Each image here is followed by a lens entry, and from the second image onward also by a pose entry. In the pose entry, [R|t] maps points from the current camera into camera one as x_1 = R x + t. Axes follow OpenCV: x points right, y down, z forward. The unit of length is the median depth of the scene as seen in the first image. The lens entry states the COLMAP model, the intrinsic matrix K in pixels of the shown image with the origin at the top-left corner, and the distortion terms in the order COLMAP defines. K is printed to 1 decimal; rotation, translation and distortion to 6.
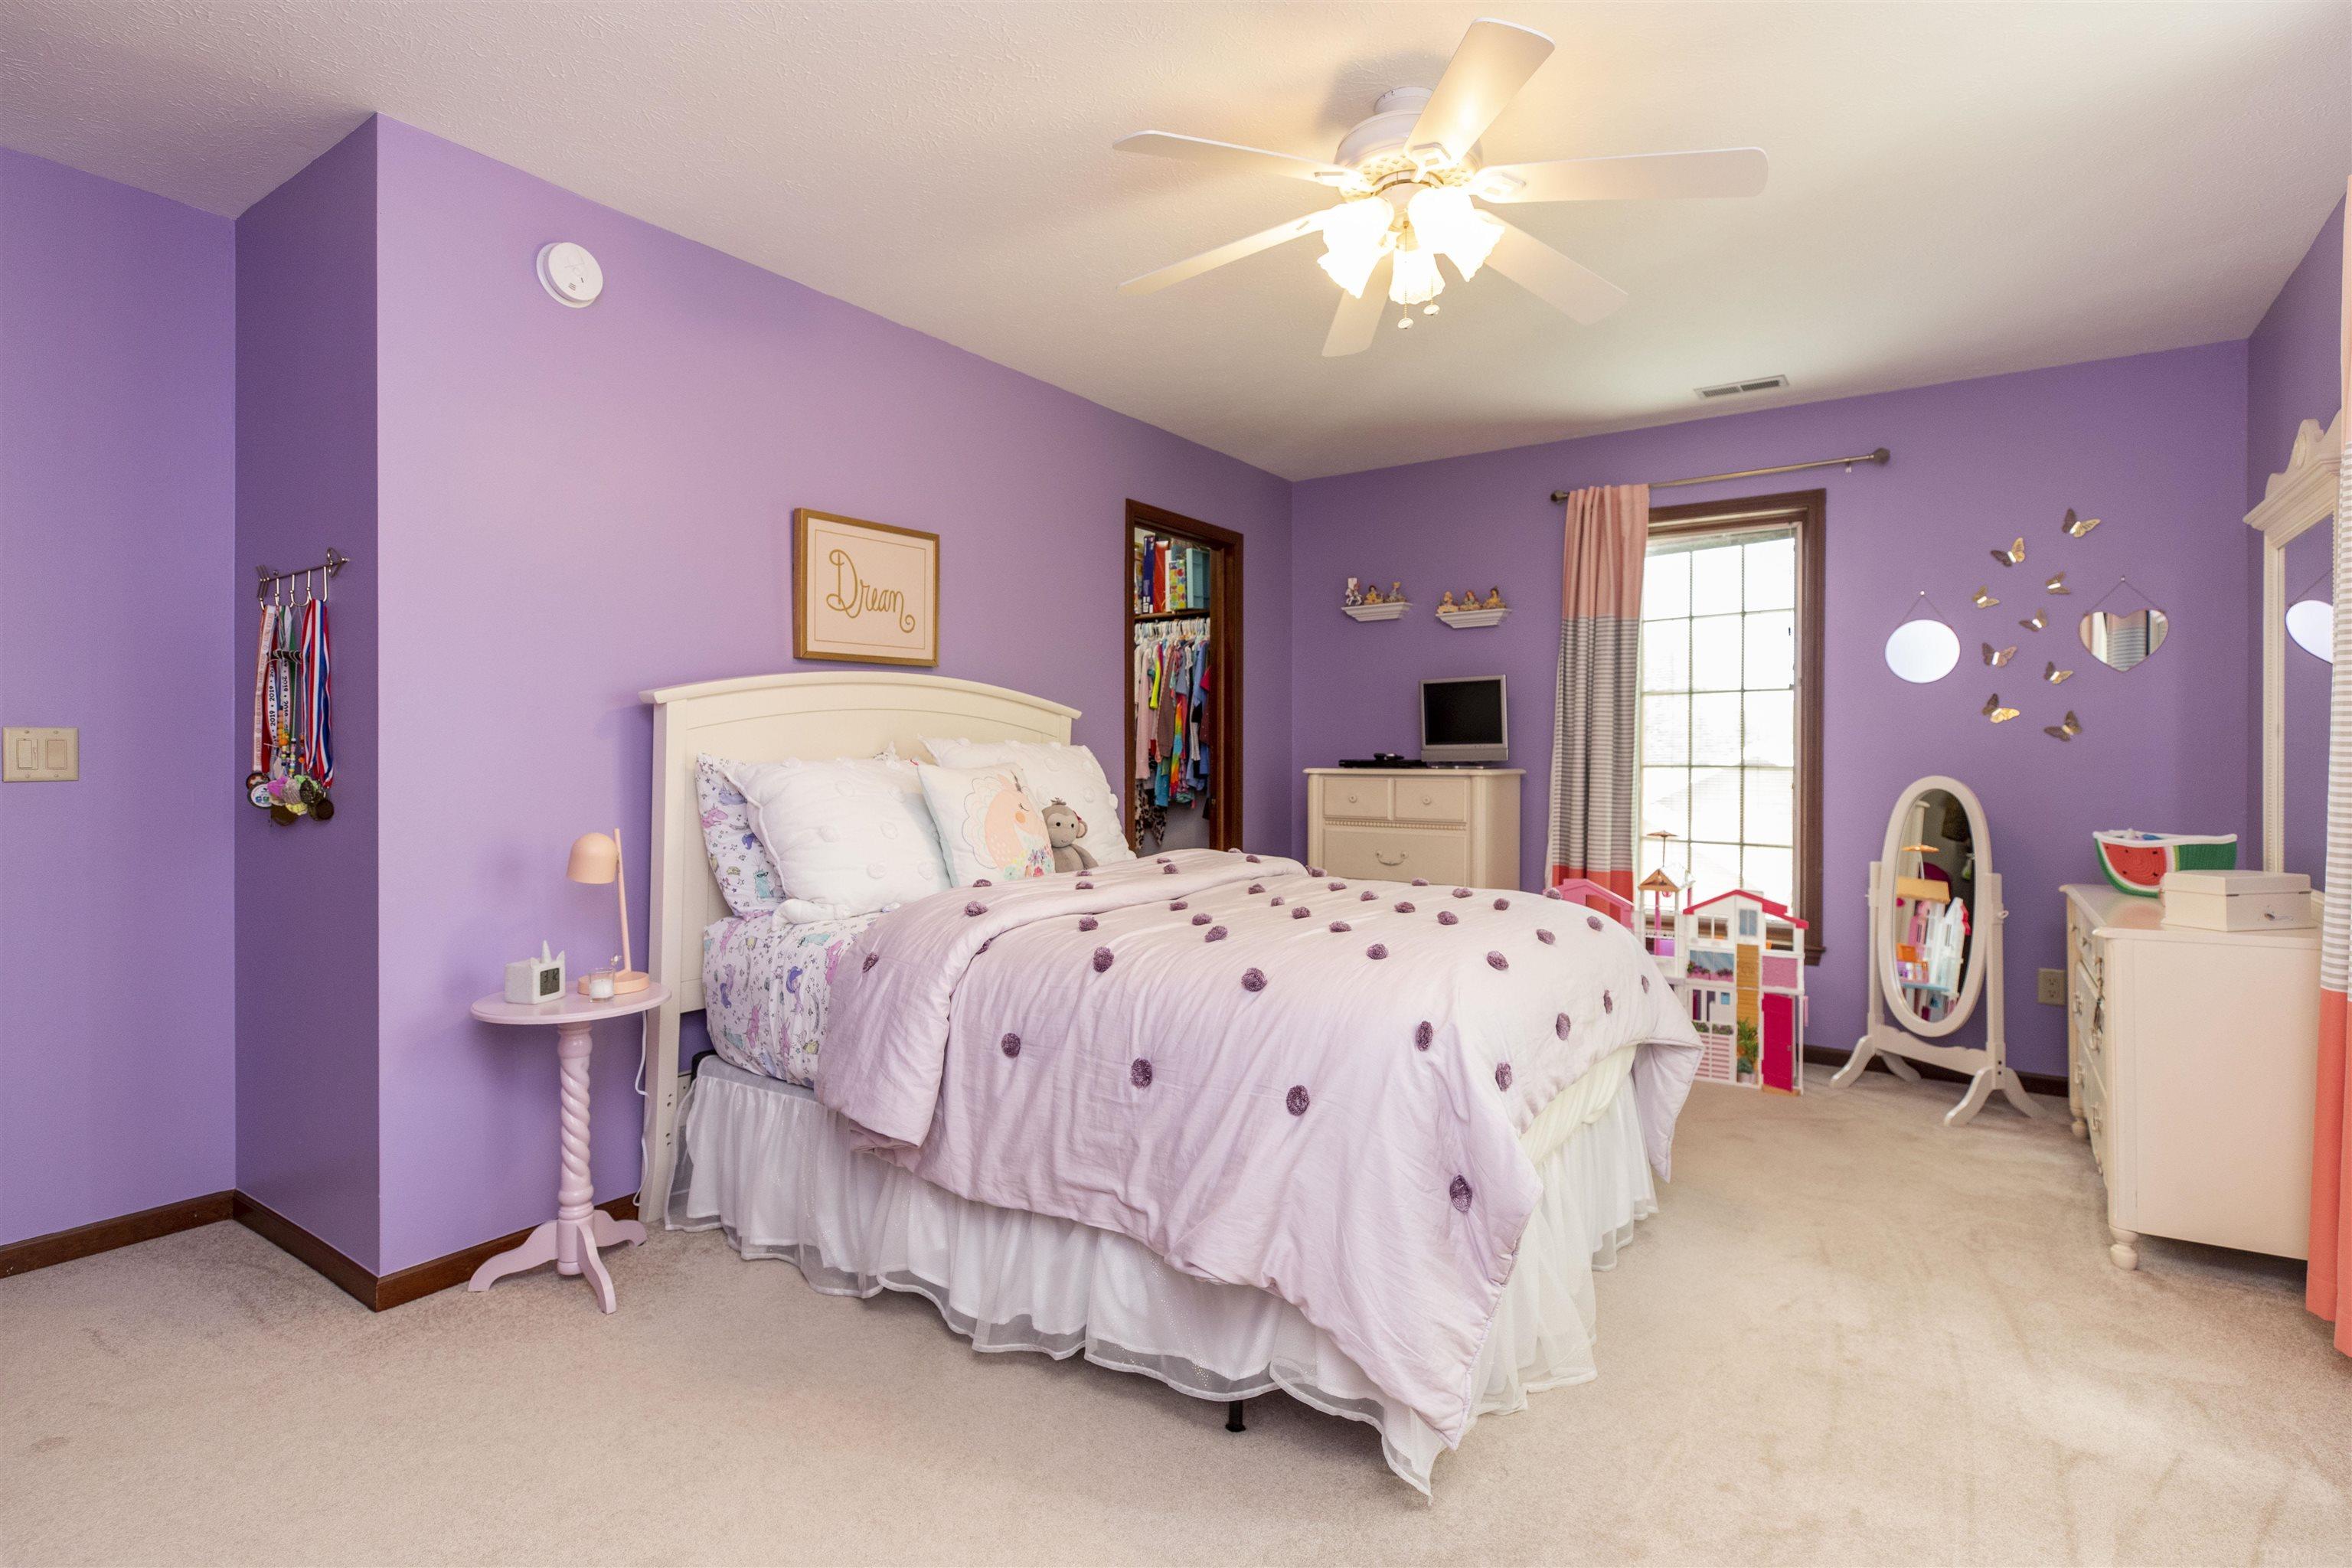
lens RADIAL K [[1142.3, 0, 1183.4], [0, 1142.3, 763.8], [0, 0, 1]] dist [-0.001835, -0.000164]
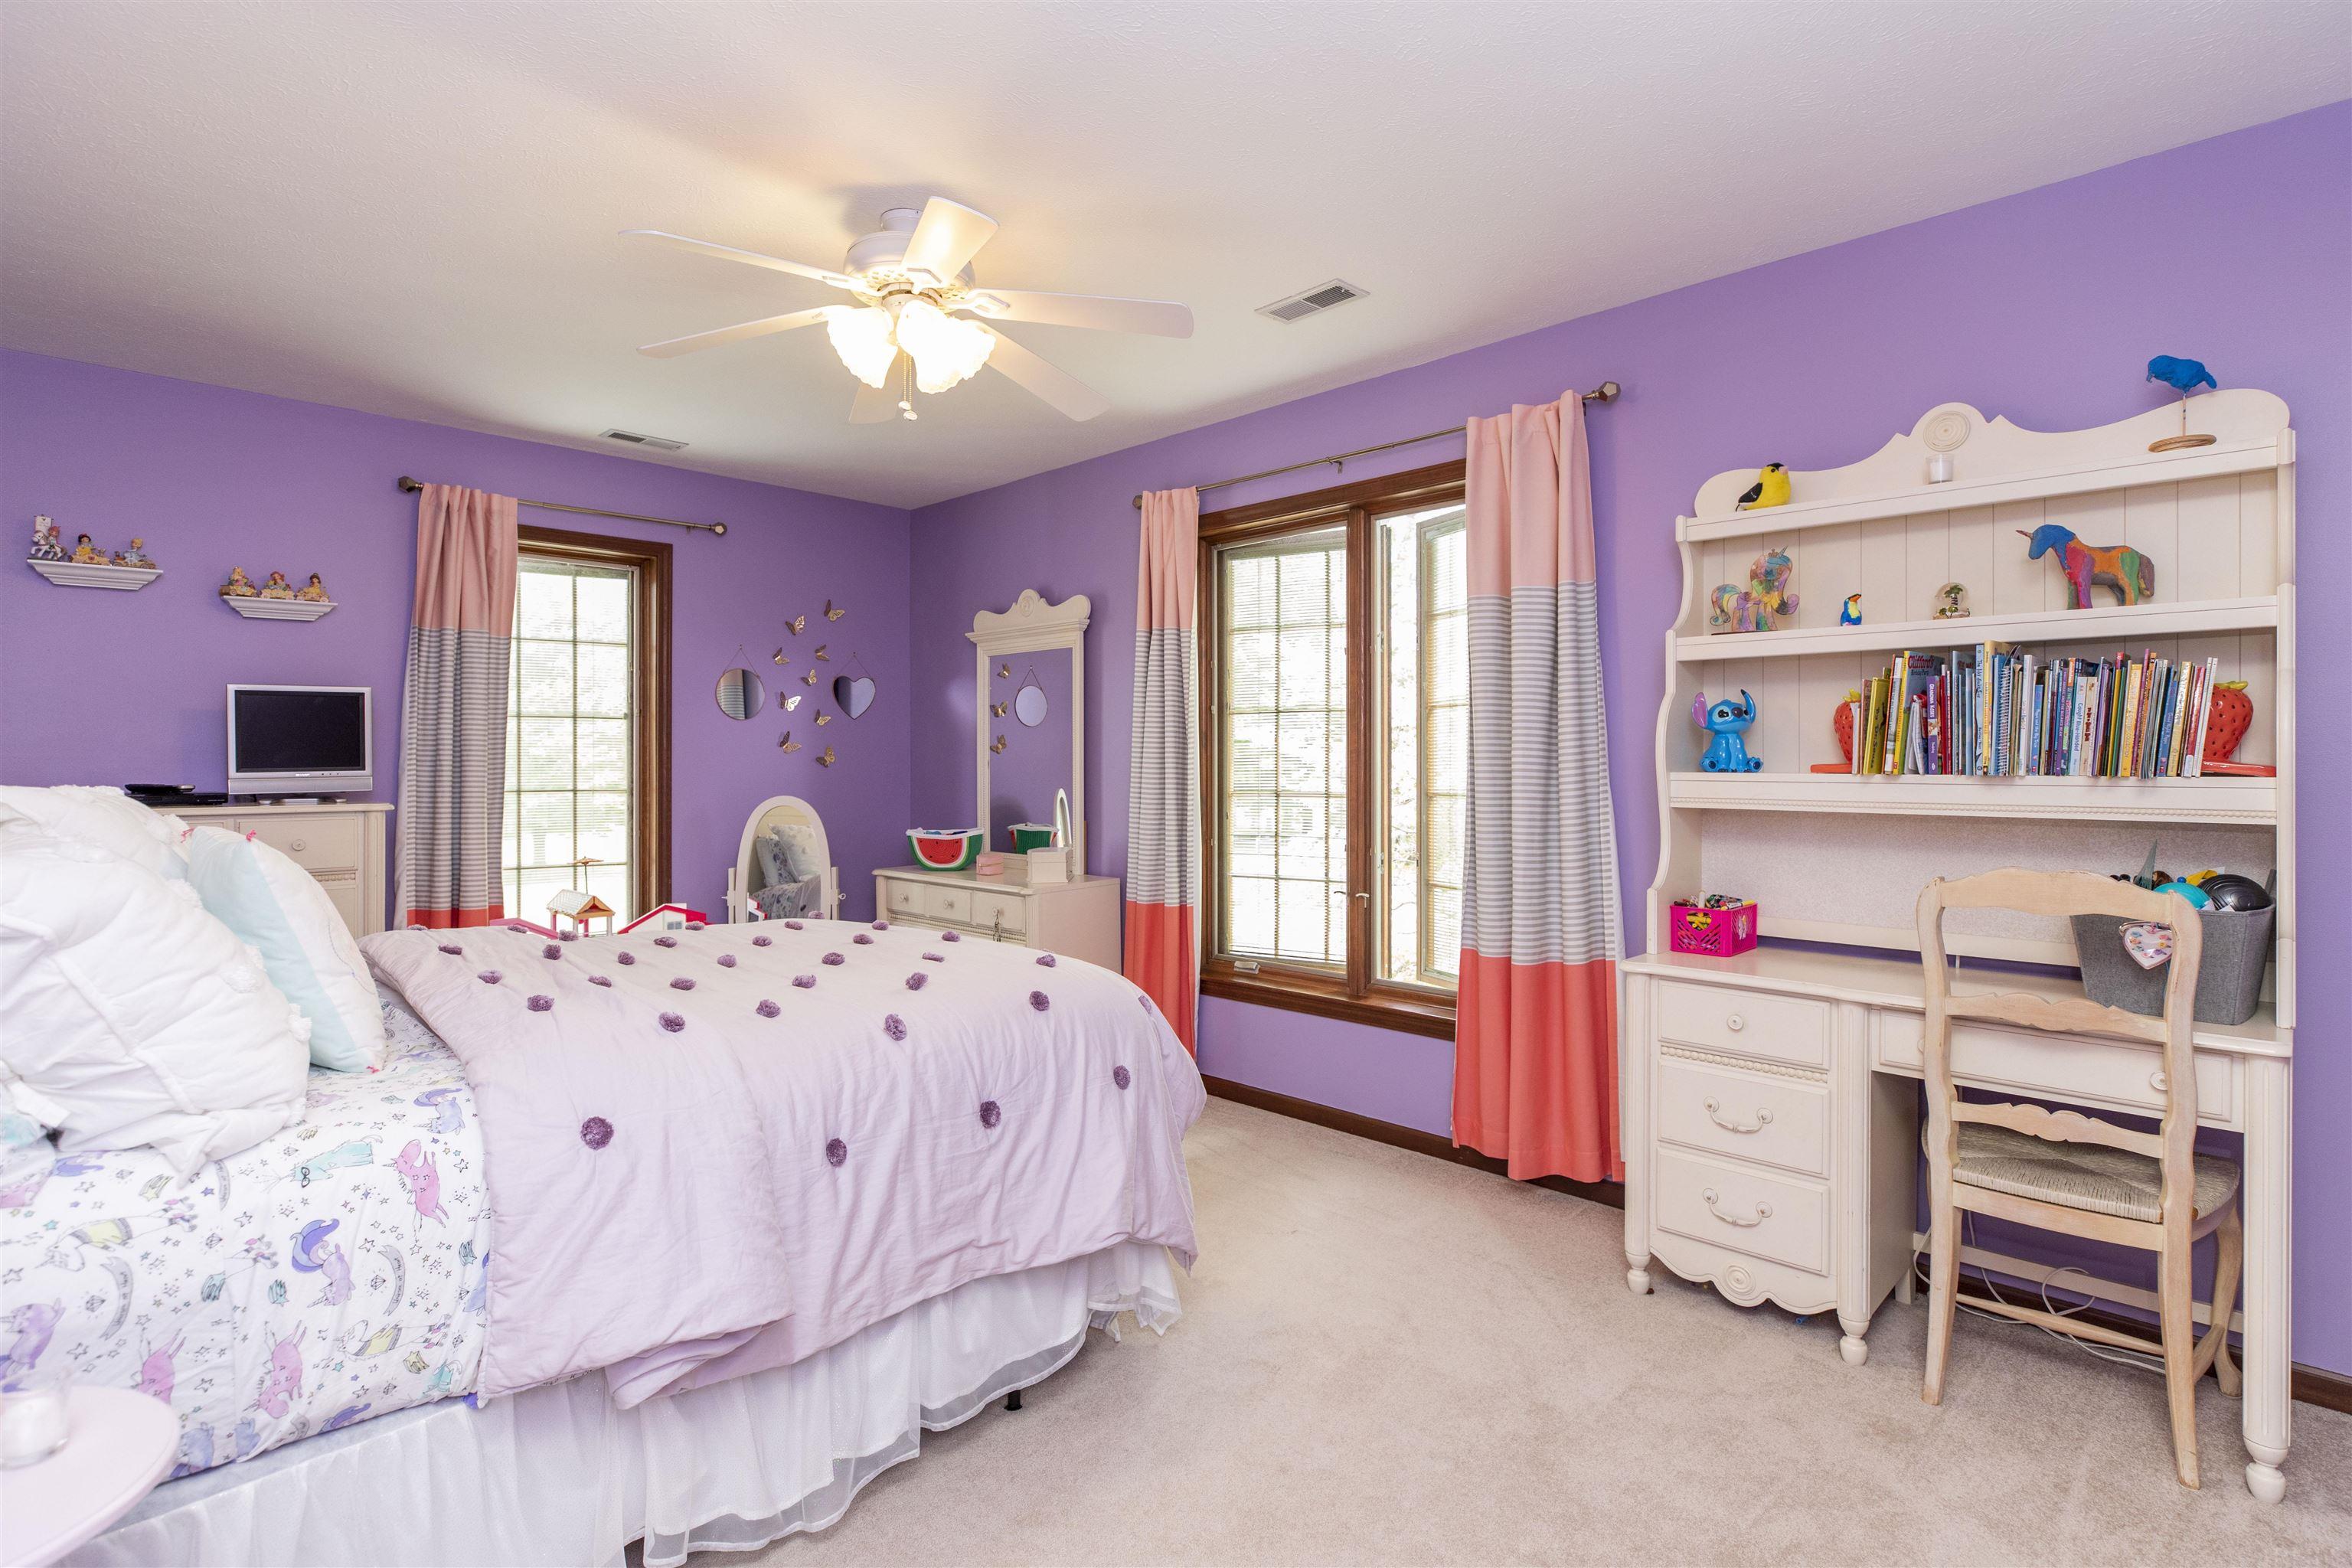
lens RADIAL K [[1142.3, 0, 1191.1], [0, 1142.3, 777.9], [0, 0, 1]] dist [-0.001835, -0.000164]
pose [[0.177153, -0.014956, 0.984070, -0.443495], [0.005435, 0.999884, 0.014218, -0.021268], [-0.984168, 0.002830, 0.177214, 0.275373]]
